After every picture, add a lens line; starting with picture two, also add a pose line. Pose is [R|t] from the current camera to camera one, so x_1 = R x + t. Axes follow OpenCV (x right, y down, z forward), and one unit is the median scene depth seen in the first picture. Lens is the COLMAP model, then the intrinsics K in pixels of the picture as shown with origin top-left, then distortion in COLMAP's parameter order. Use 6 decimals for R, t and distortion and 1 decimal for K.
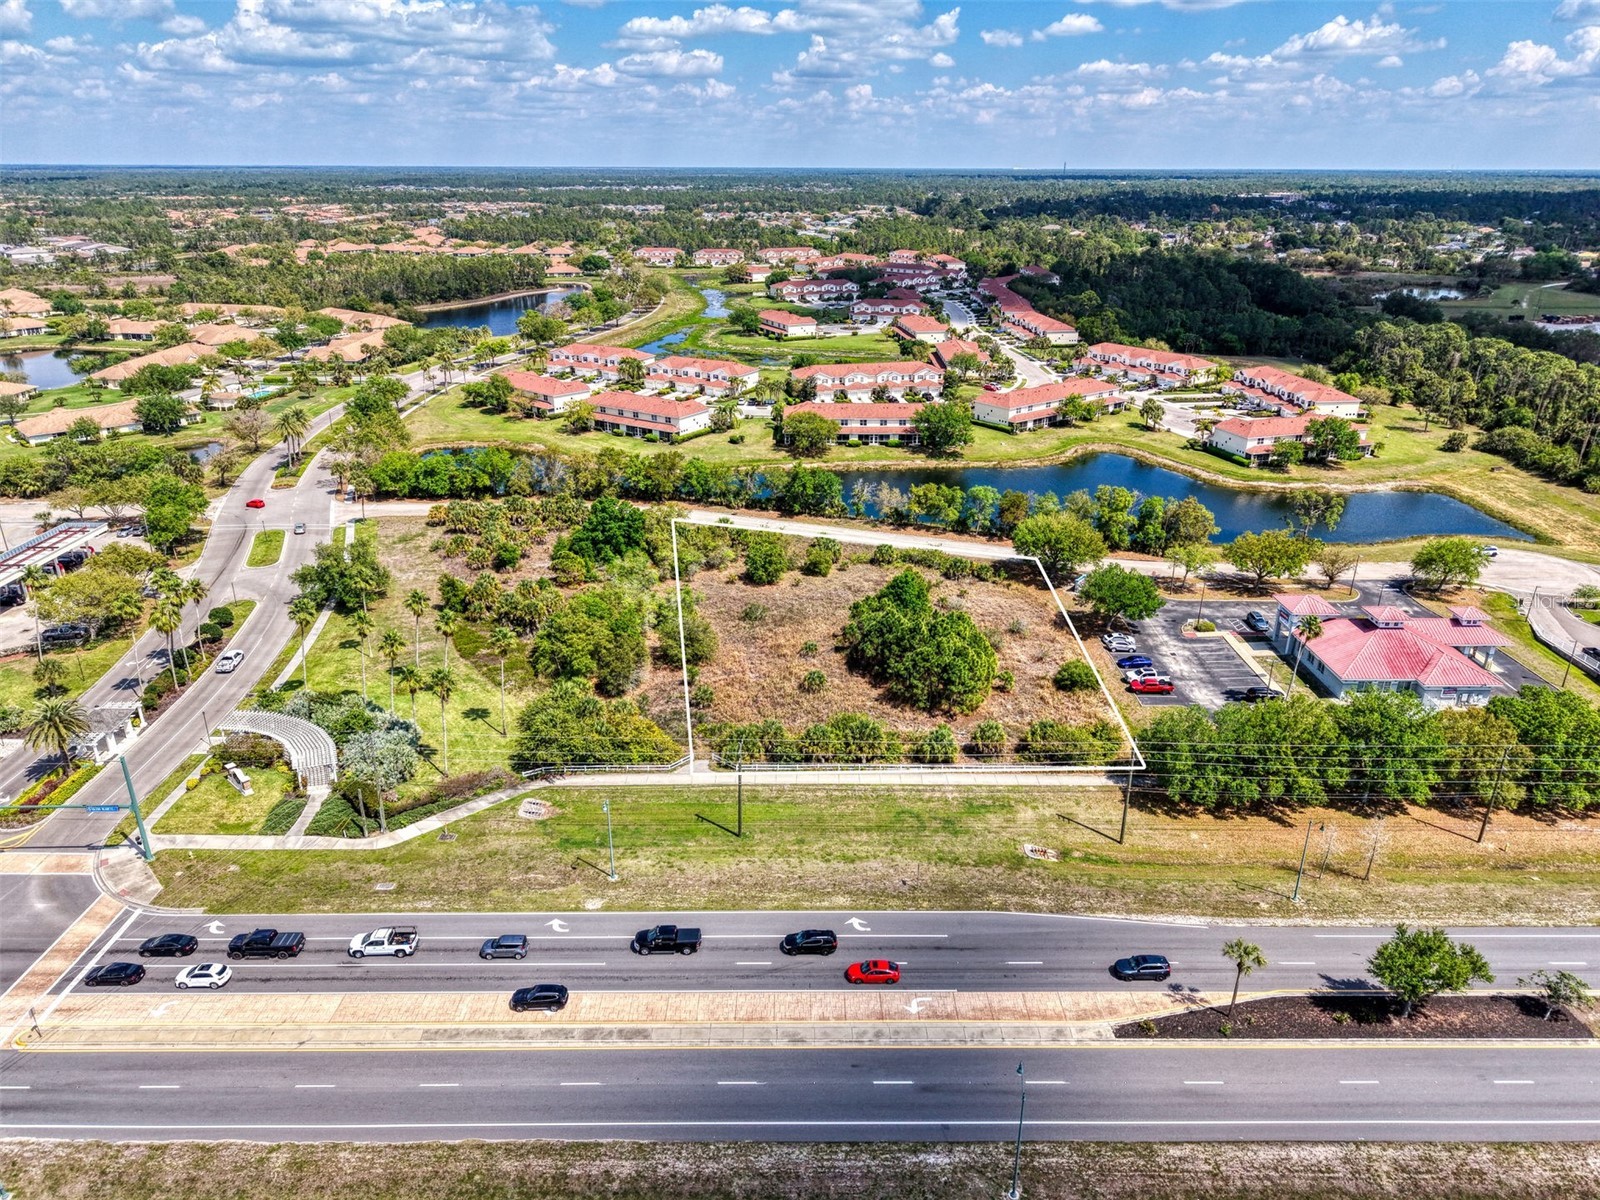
lens RADIAL K [[1069.0, 0, 802.2], [0, 1069.0, 600.3], [0, 0, 1]] dist [0.018597, -0.015118]
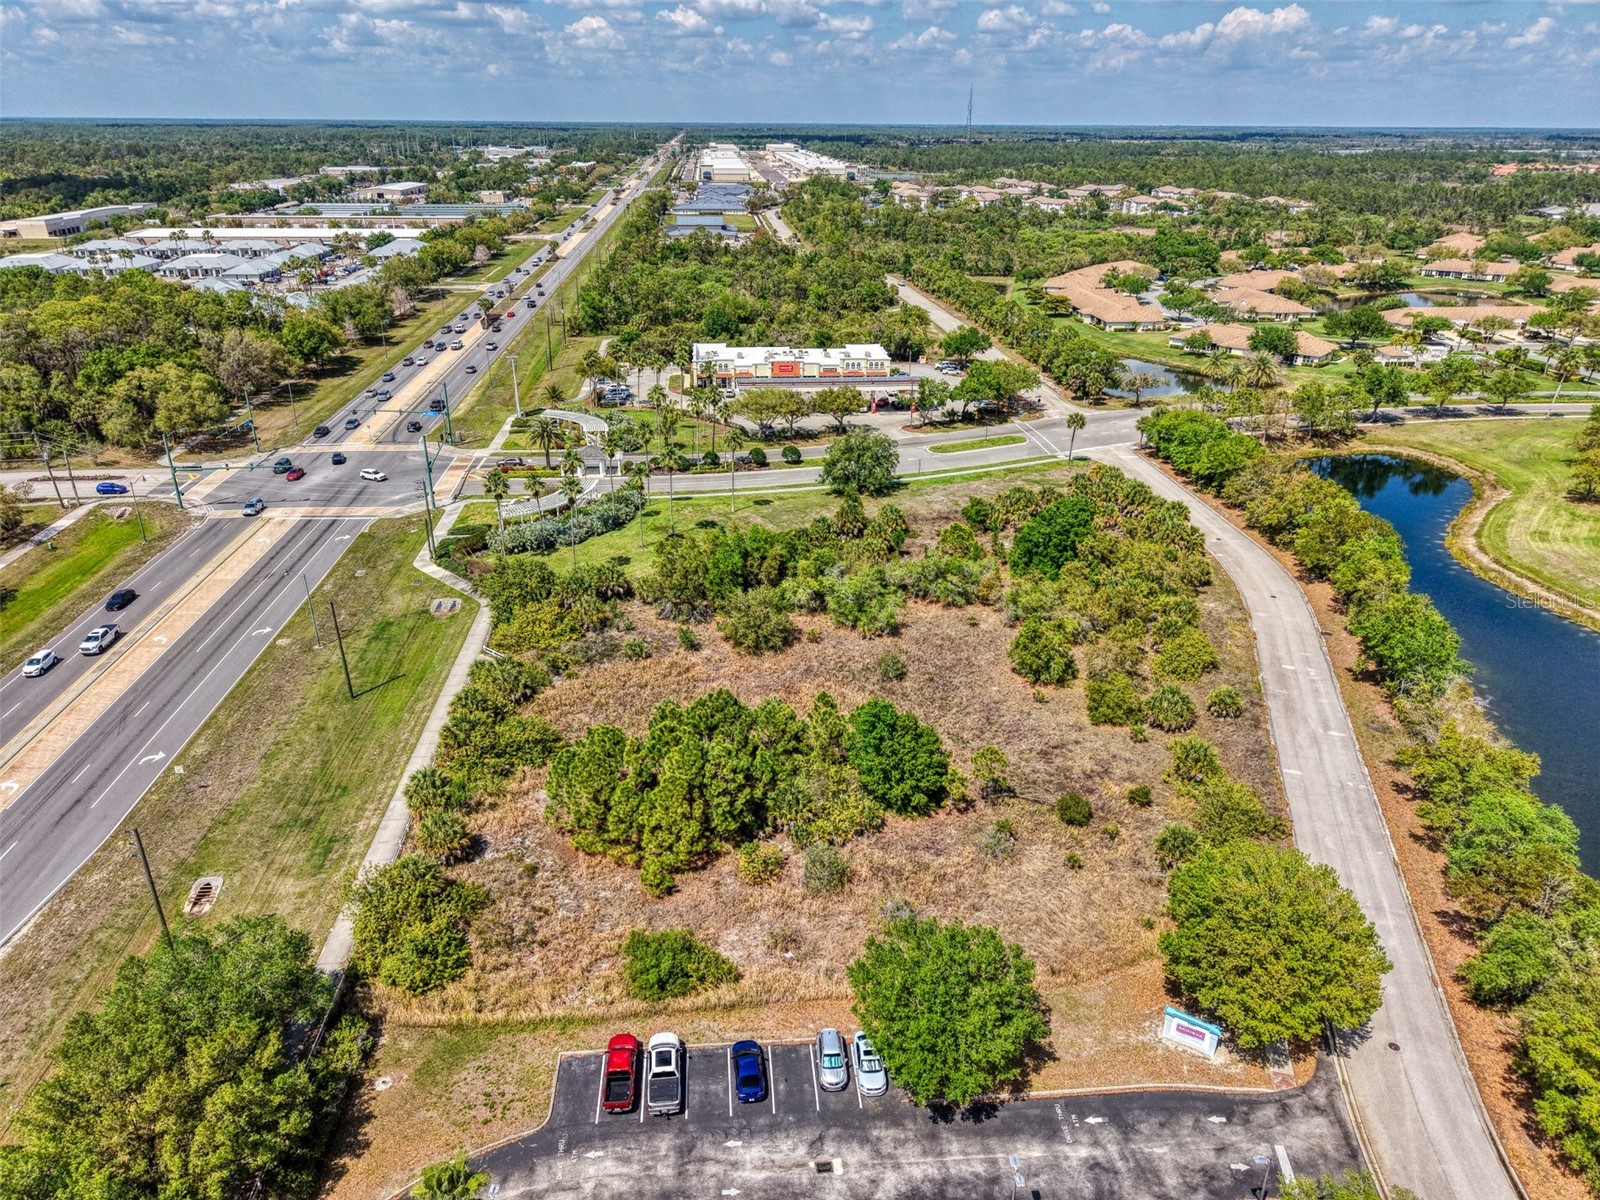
lens RADIAL K [[1069.0, 0, 802.2], [0, 1069.0, 600.3], [0, 0, 1]] dist [0.018597, -0.015118]
pose [[0.077560, 0.403460, -0.911704, 0.632177], [-0.379983, 0.857399, 0.347102, -0.272102], [0.921736, 0.319511, 0.219808, 0.839051]]
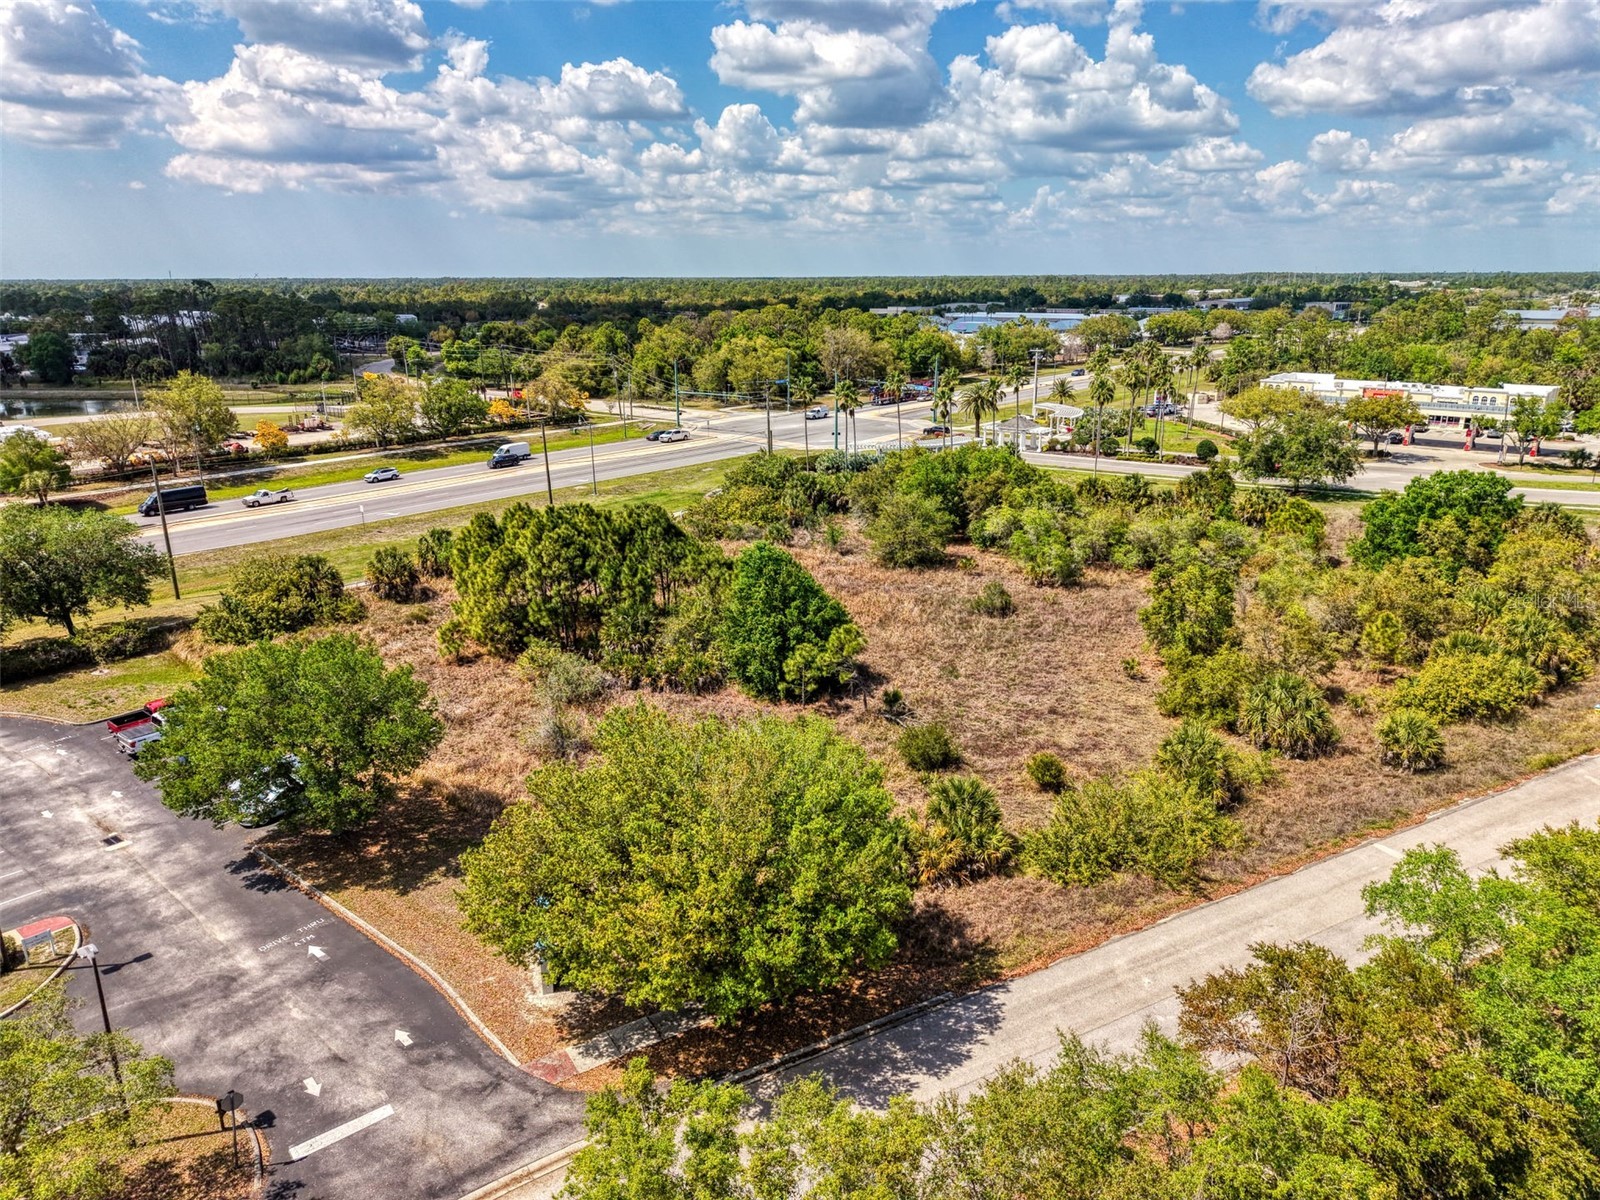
lens RADIAL K [[1069.0, 0, 802.2], [0, 1069.0, 600.3], [0, 0, 1]] dist [0.018597, -0.015118]
pose [[-0.646597, 0.220426, -0.730291, 0.438833], [-0.283009, 0.819703, 0.497988, -0.243773], [0.708391, 0.528676, -0.467636, 1.280195]]
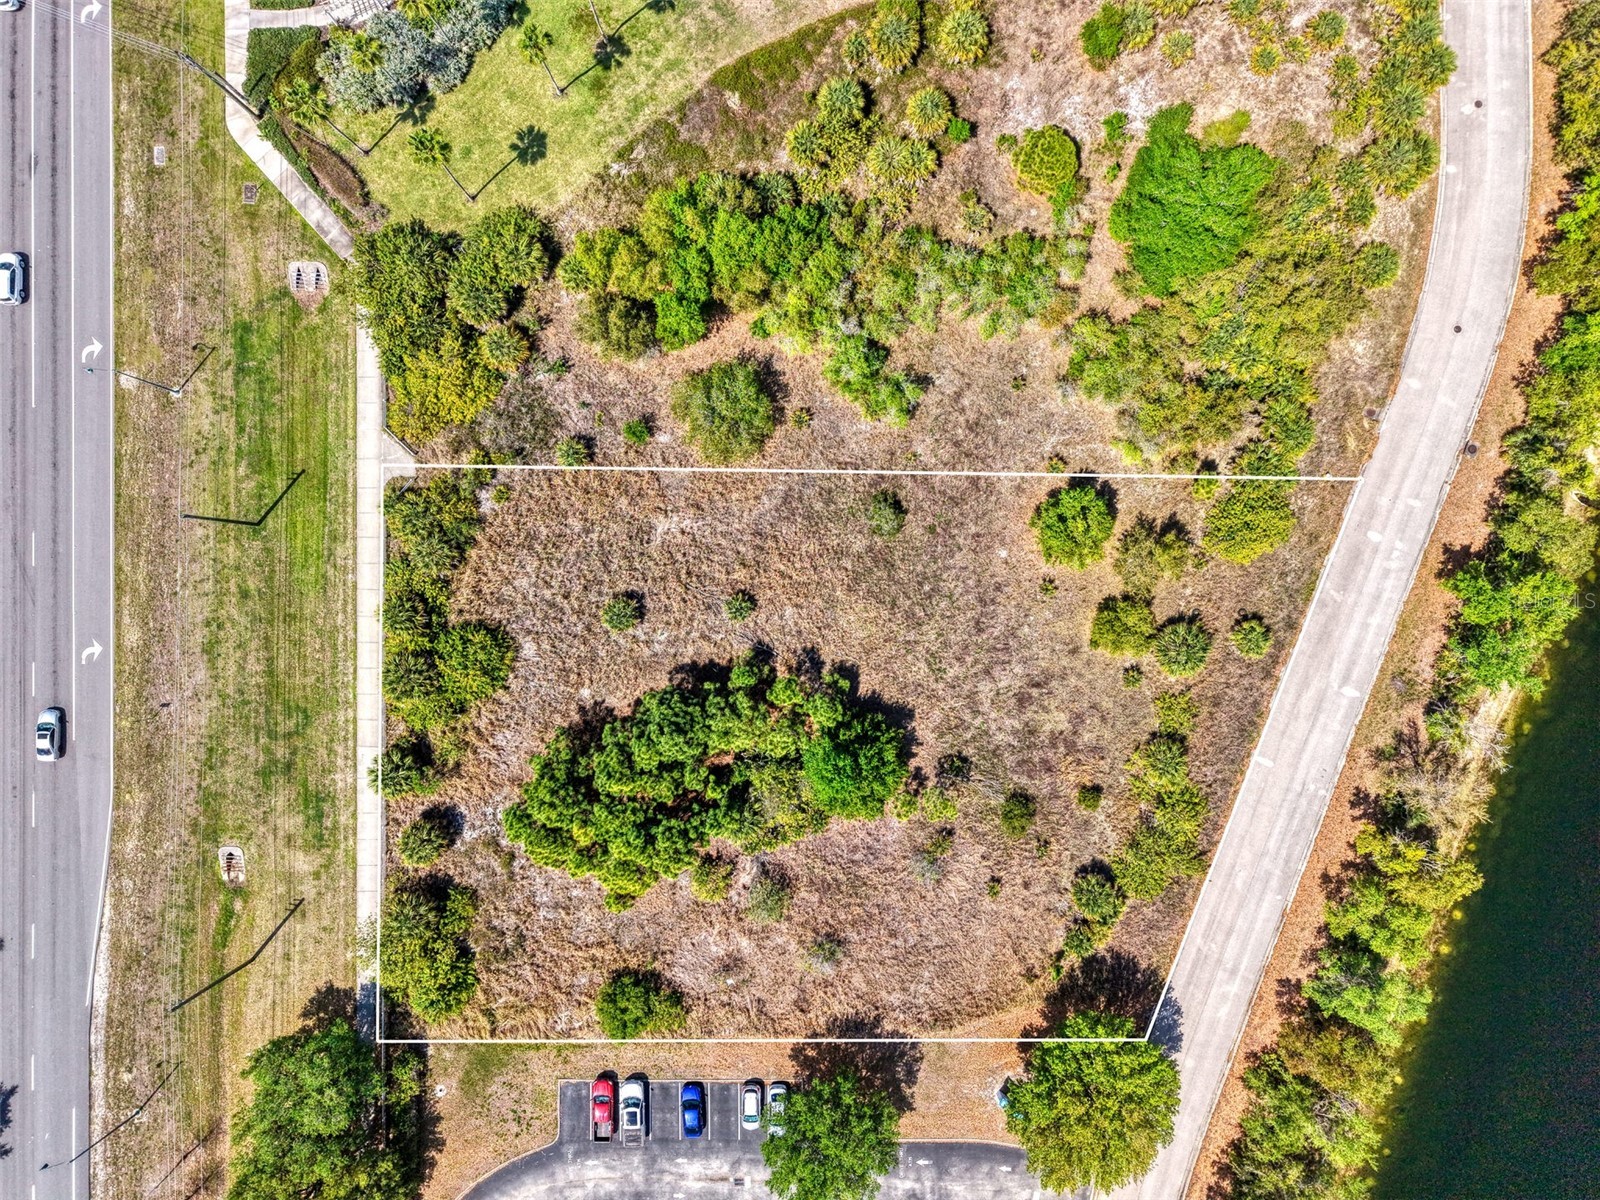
lens RADIAL K [[1069.0, 0, 802.2], [0, 1069.0, 600.3], [0, 0, 1]] dist [0.018597, -0.015118]
pose [[-0.001136, 0.999860, -0.016684, 0.013245], [-0.374174, 0.015047, 0.927236, -0.558704], [0.927358, 0.007296, 0.374105, 0.799216]]
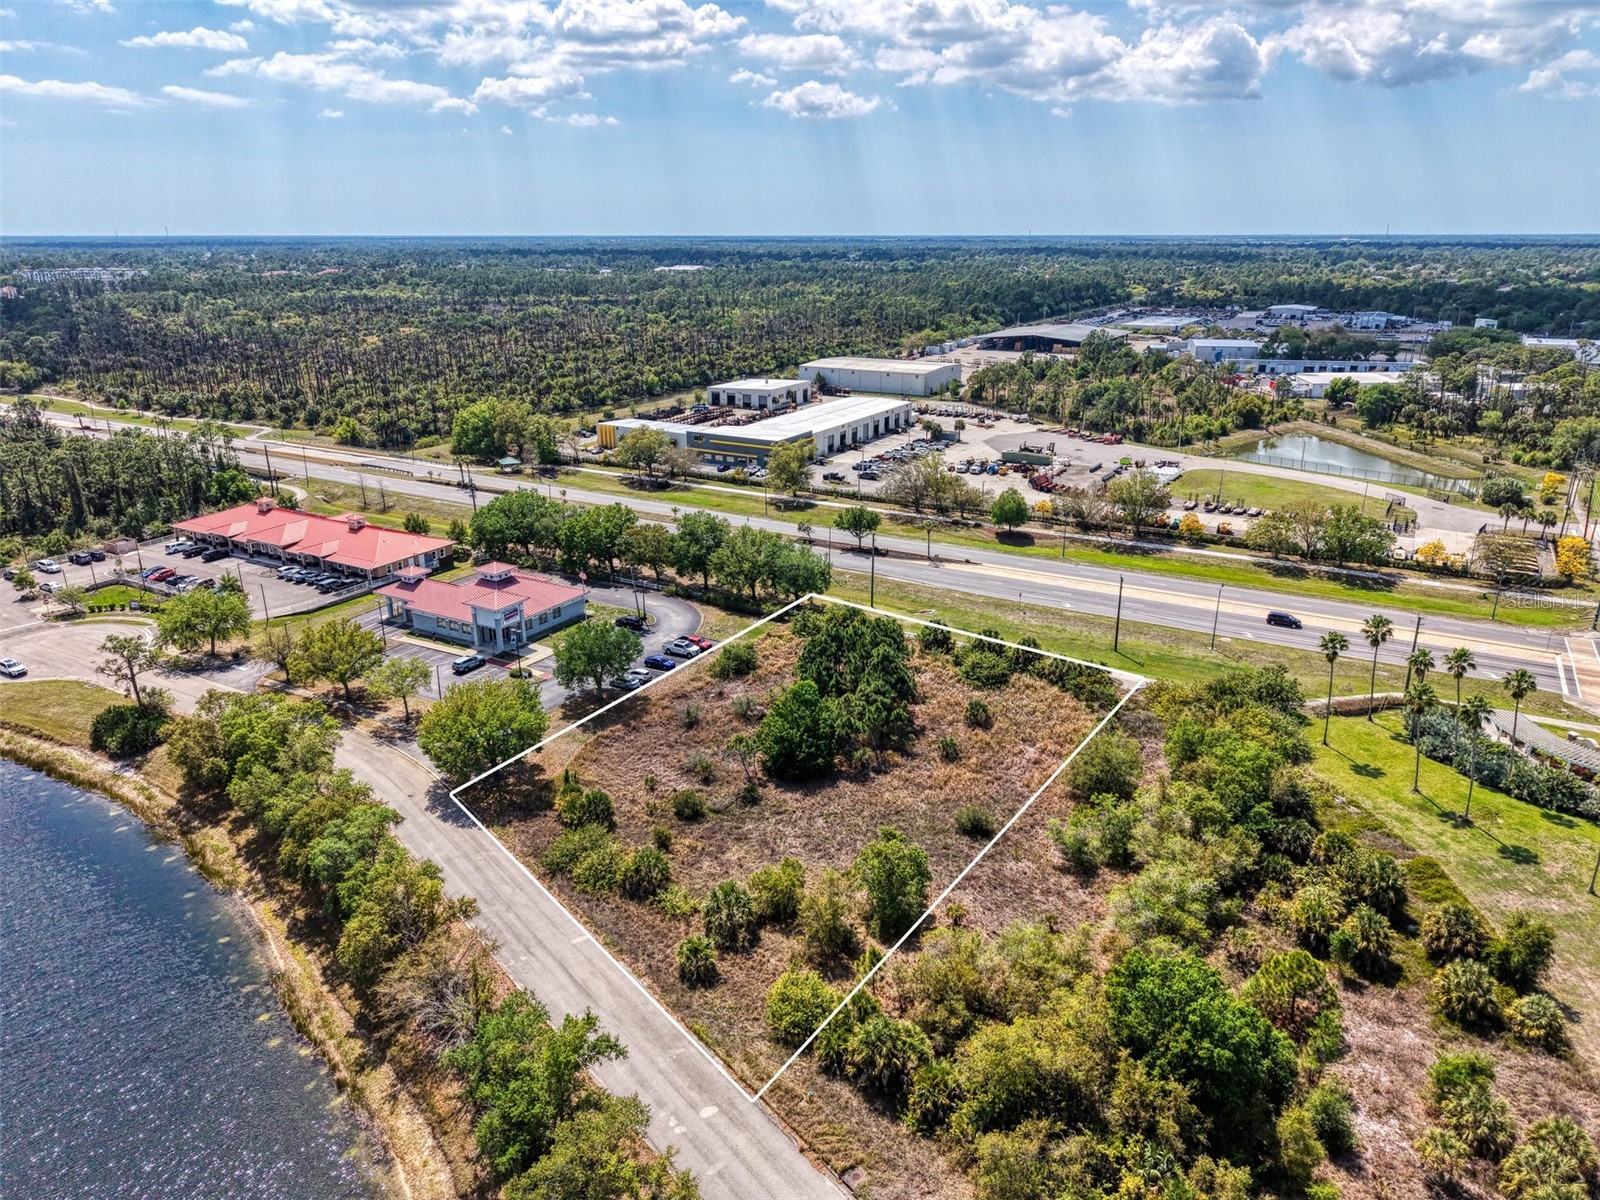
lens RADIAL K [[1069.0, 0, 802.2], [0, 1069.0, 600.3], [0, 0, 1]] dist [0.018597, -0.015118]
pose [[-0.862807, -0.164956, 0.477864, -0.267800], [0.188406, 0.772242, 0.606750, -0.555728], [-0.469114, 0.613540, -0.635217, 1.502263]]
